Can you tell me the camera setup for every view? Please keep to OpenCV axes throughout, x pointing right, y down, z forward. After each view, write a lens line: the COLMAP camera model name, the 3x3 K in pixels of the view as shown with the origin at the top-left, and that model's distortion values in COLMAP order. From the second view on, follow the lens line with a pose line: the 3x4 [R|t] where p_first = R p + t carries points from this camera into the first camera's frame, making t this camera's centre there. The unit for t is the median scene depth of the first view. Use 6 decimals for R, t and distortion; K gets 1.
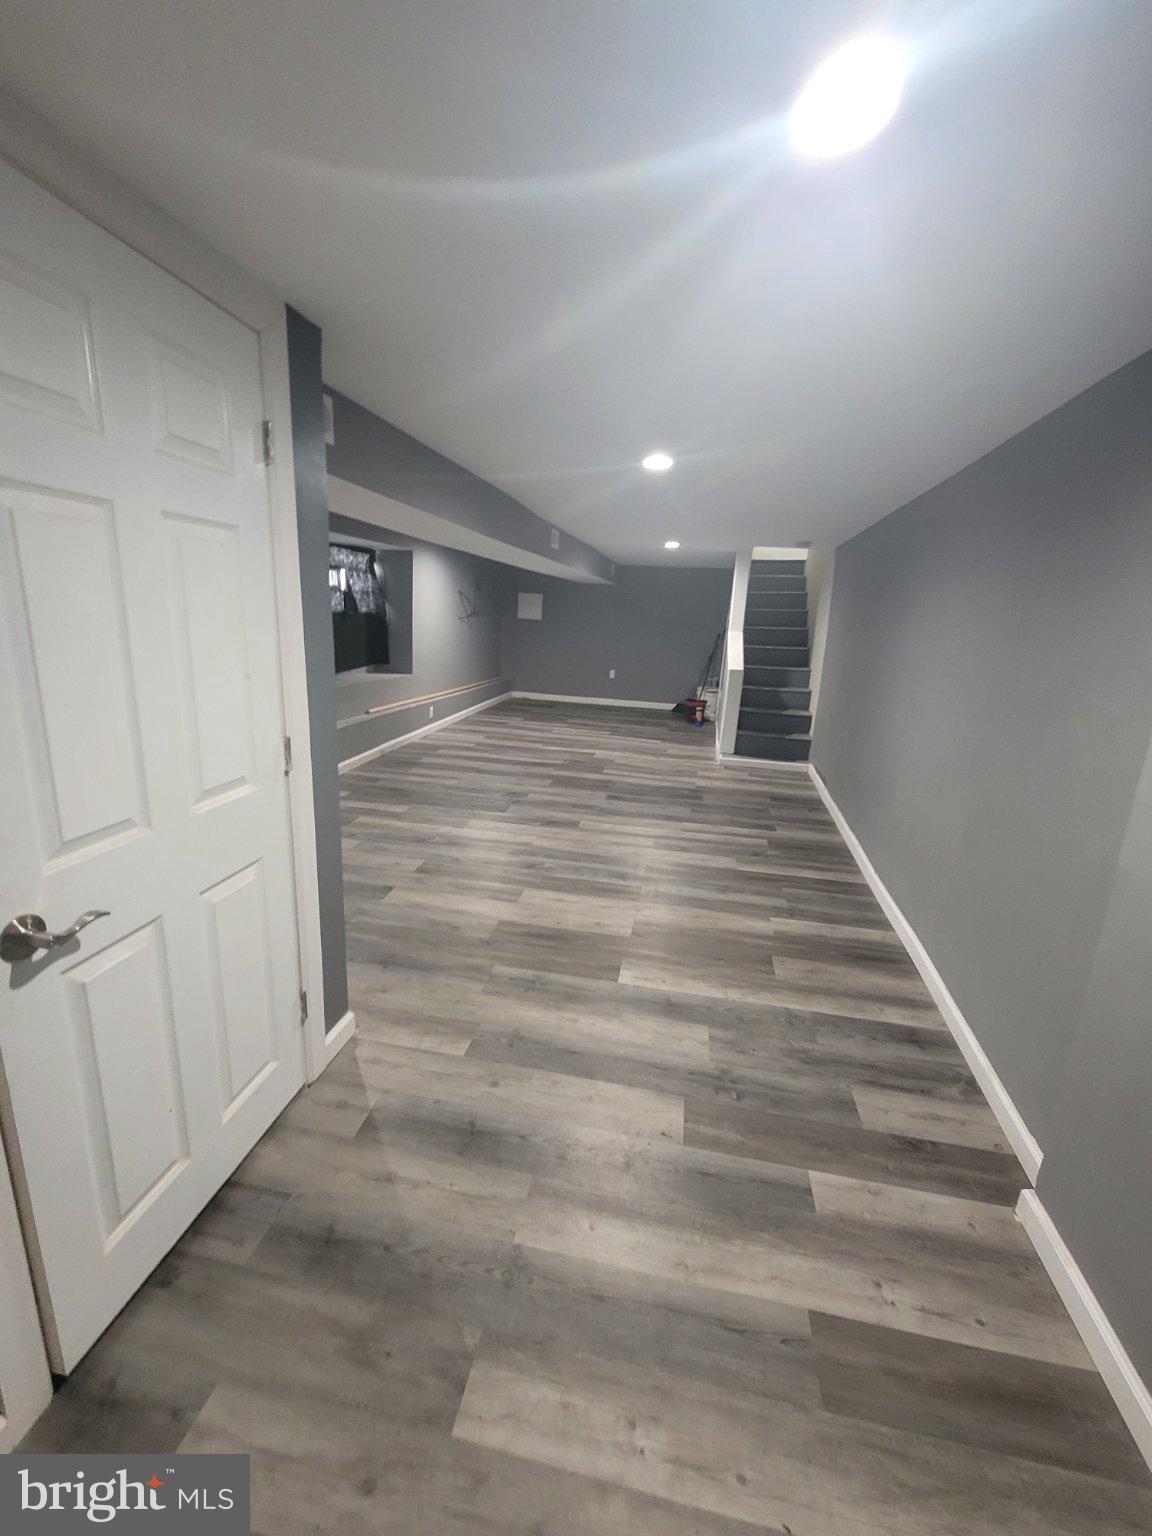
lens RADIAL K [[624.2, 0, 578.7], [0, 624.2, 769.2], [0, 0, 1]] dist [-0.004876, 0.001774]
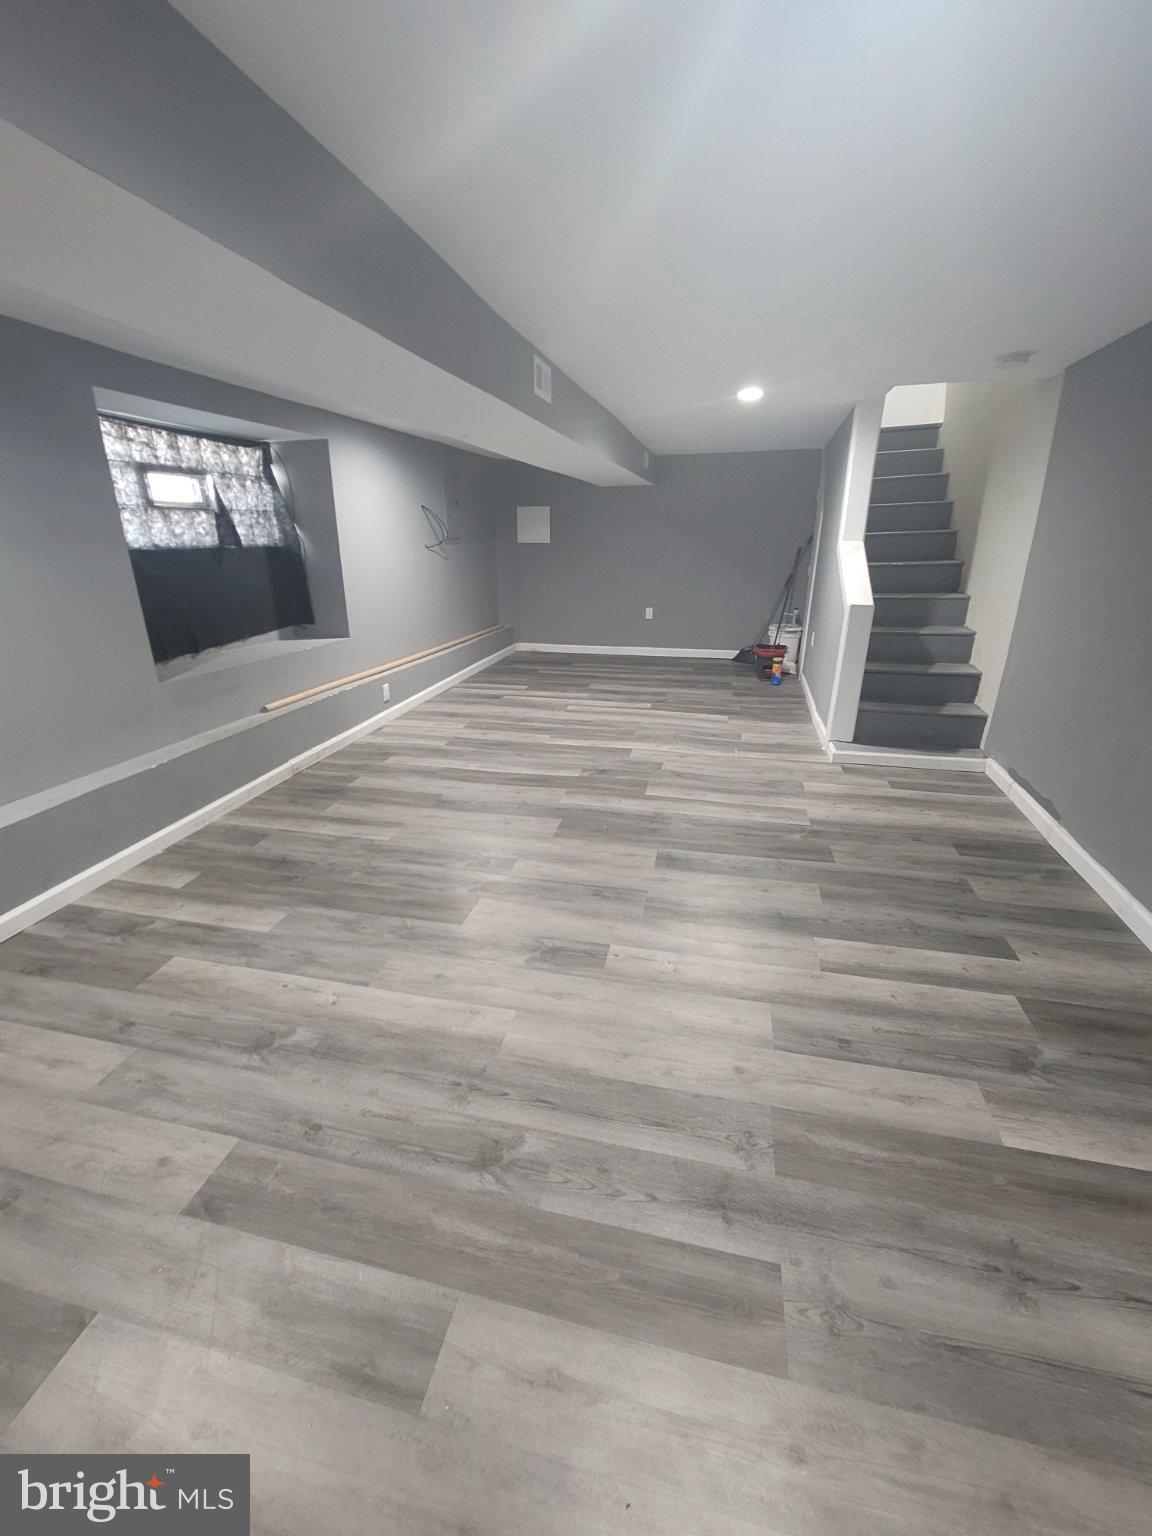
lens RADIAL K [[624.2, 0, 573.9], [0, 624.2, 766.4], [0, 0, 1]] dist [-0.004876, 0.001774]
pose [[0.997153, -0.038483, -0.064851, 0.008822], [0.045115, 0.993540, 0.104130, -0.079425], [0.060424, -0.106759, 0.992447, 0.365105]]
